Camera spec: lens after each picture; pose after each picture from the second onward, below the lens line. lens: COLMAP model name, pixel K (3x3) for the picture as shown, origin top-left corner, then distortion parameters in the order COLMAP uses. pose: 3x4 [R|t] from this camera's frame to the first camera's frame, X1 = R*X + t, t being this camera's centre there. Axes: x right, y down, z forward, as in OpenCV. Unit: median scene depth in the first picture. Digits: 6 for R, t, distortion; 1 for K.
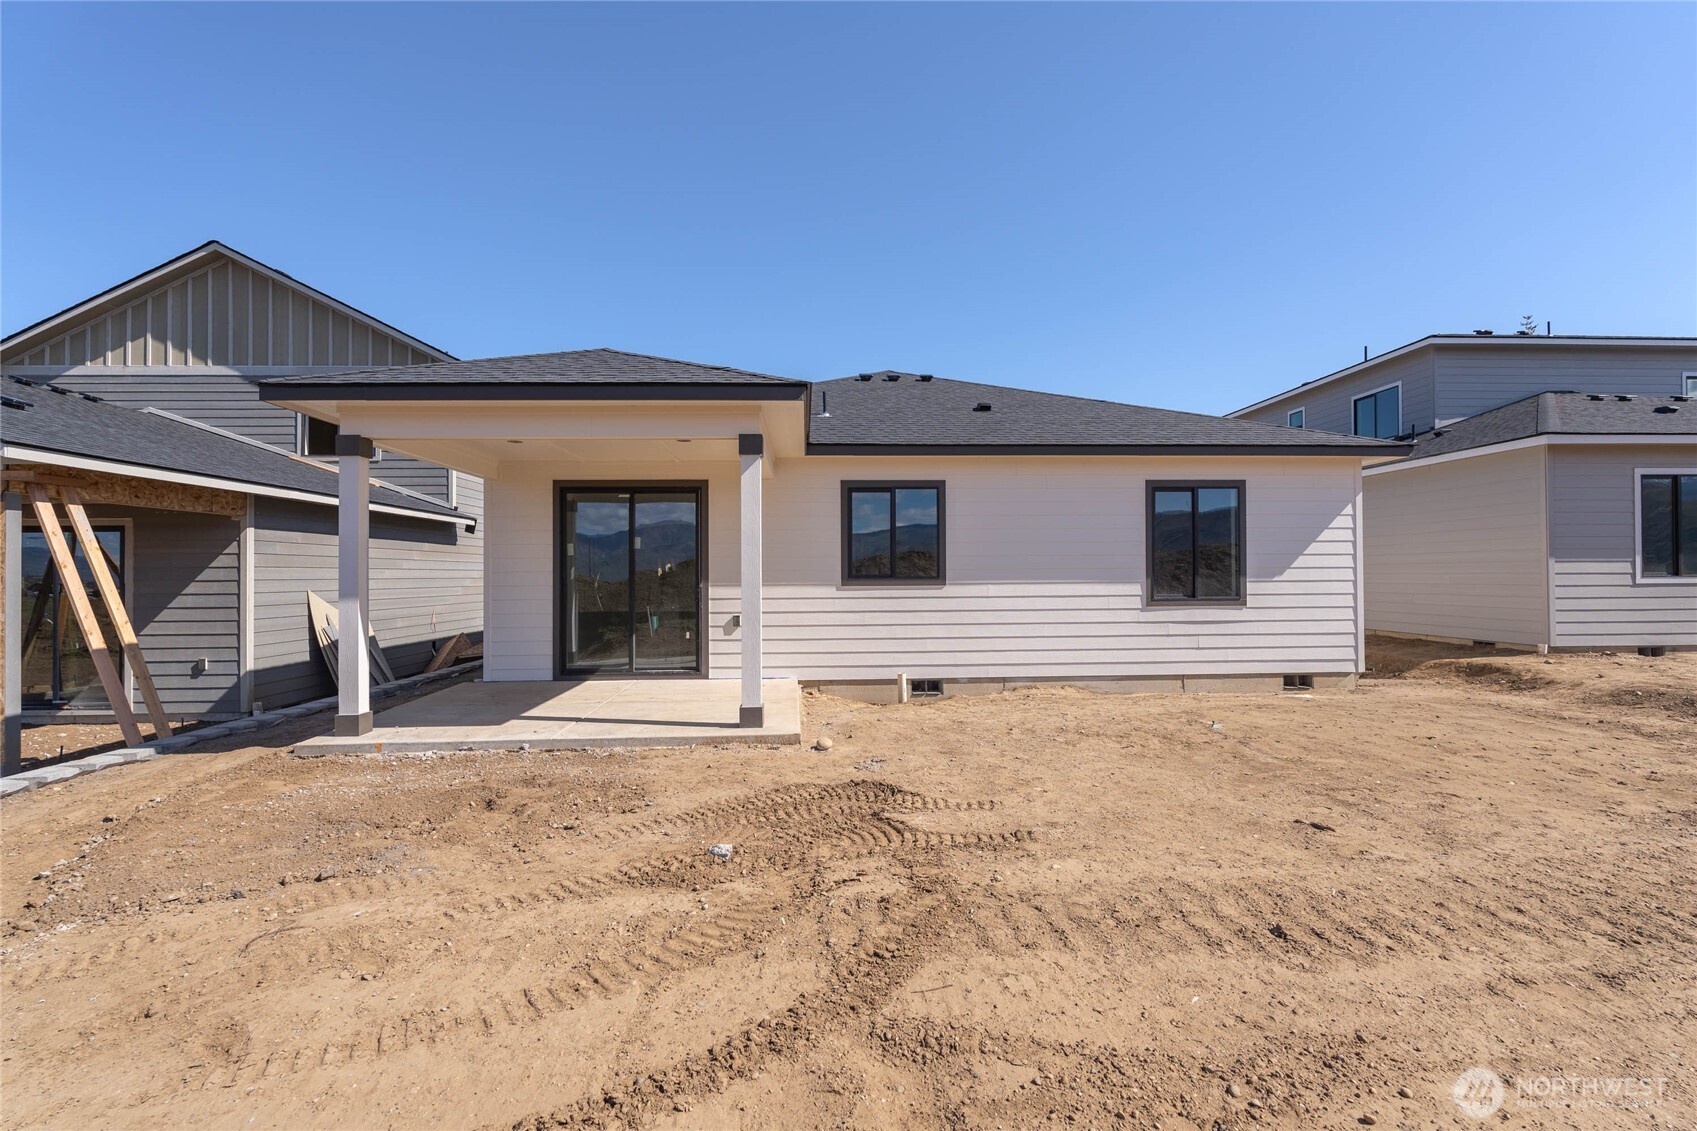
lens RADIAL K [[779.4, 0, 854.7], [0, 779.4, 573.0], [0, 0, 1]] dist [-0.007539, 0.001565]
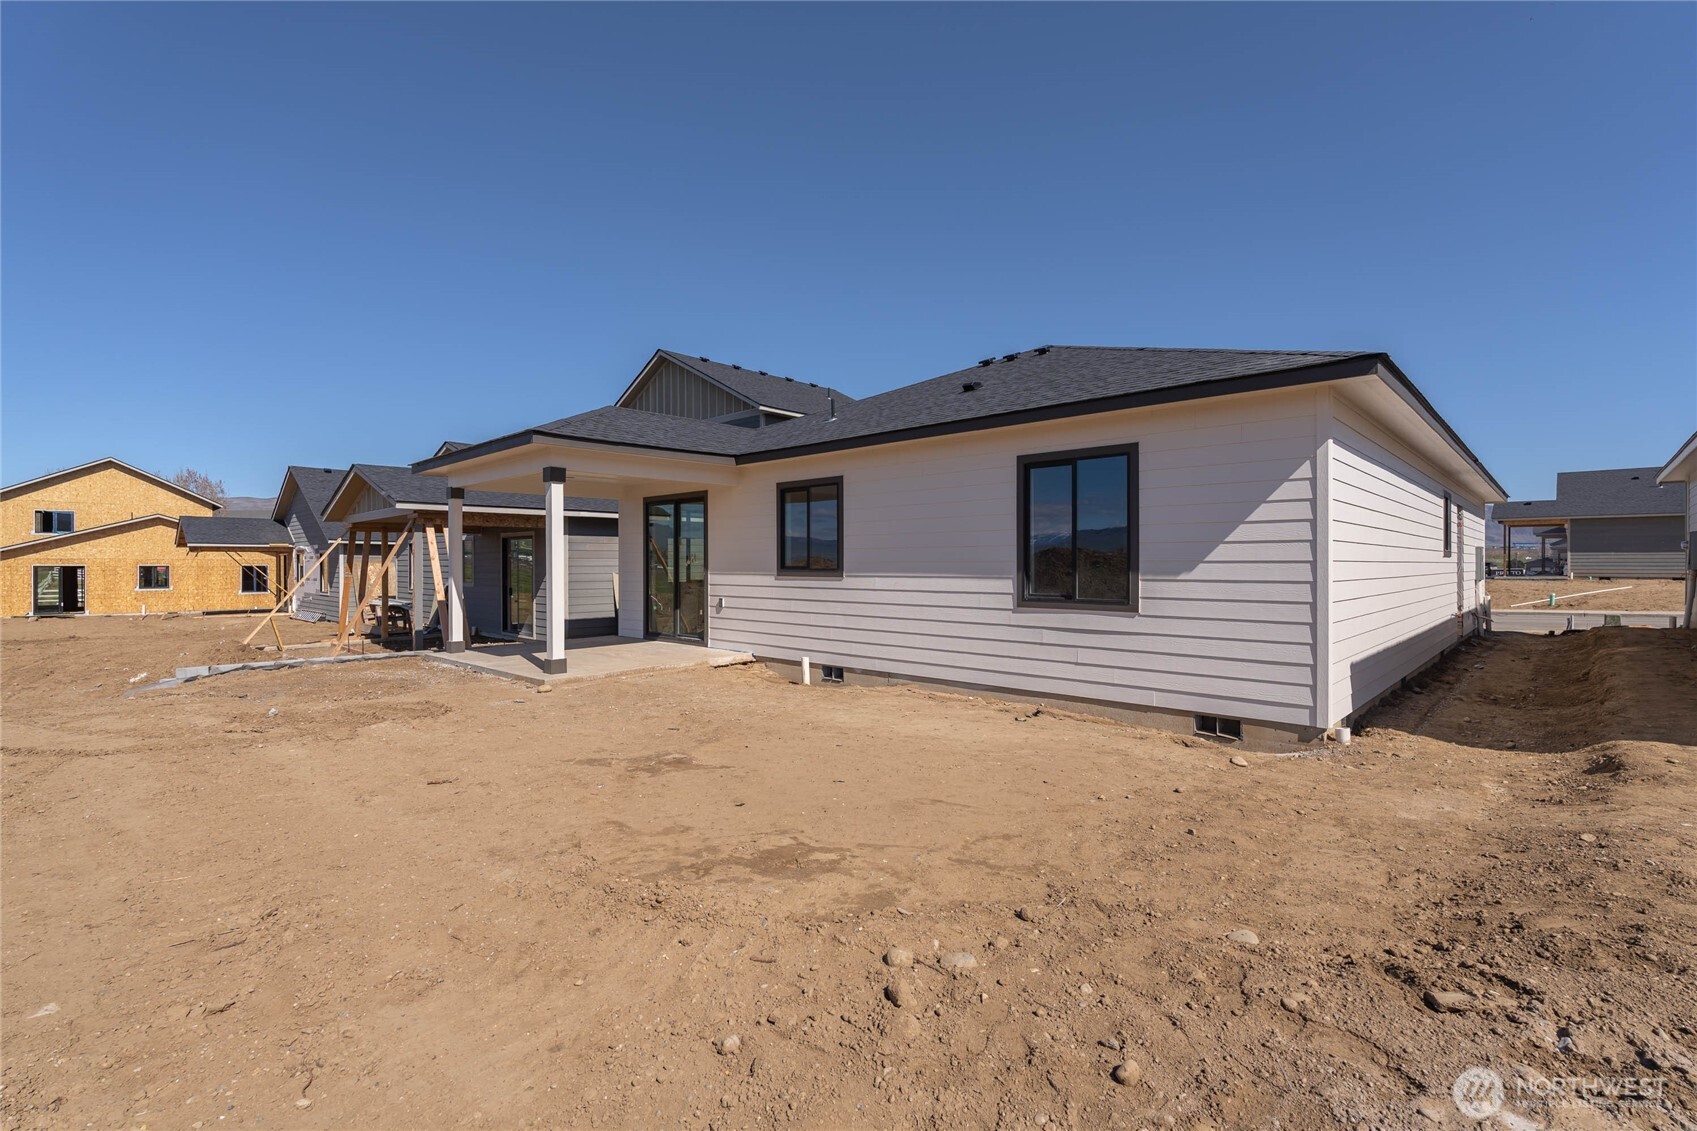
lens RADIAL K [[779.4, 0, 851.8], [0, 779.4, 560.5], [0, 0, 1]] dist [-0.007539, 0.001565]
pose [[0.679713, 0.004190, -0.733467, 0.873607], [-0.000446, 0.999986, 0.005300, -0.011526], [0.733478, -0.003276, 0.679705, 0.300447]]
